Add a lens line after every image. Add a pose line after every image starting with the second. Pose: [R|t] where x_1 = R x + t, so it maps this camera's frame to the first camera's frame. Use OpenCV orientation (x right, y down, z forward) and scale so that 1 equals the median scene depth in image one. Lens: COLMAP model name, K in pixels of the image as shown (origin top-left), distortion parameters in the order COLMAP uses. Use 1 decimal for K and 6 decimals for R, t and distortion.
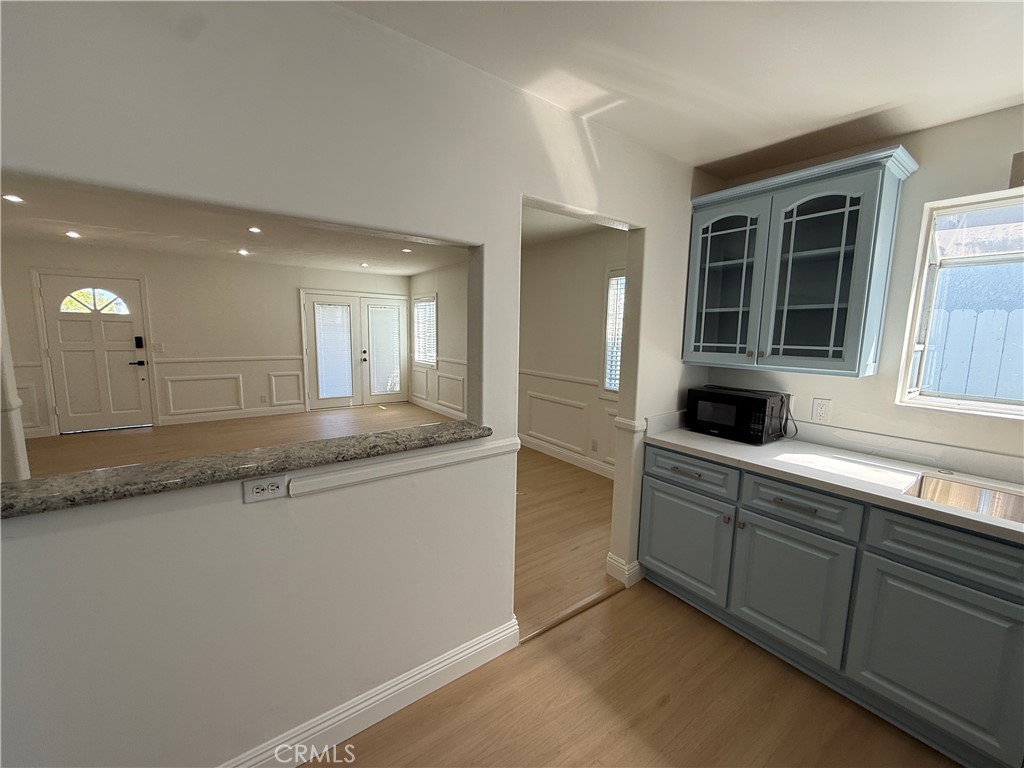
lens RADIAL K [[408.1, 0, 510.5], [0, 408.1, 384.7], [0, 0, 1]] dist [-0.000955, 0.000601]
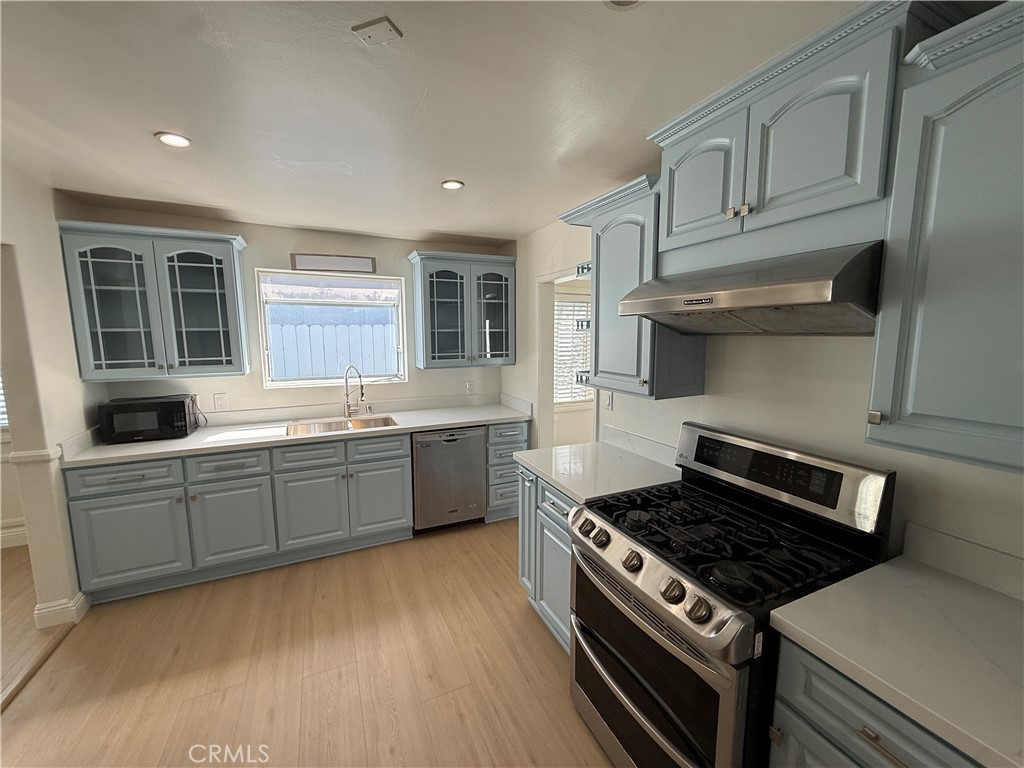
lens RADIAL K [[408.1, 0, 510.5], [0, 408.1, 384.7], [0, 0, 1]] dist [-0.000955, 0.000601]
pose [[0.189425, -0.141127, 0.971700, -0.410989], [0.139388, 0.983460, 0.115662, -0.018604], [-0.971951, 0.113534, 0.205963, -0.265375]]
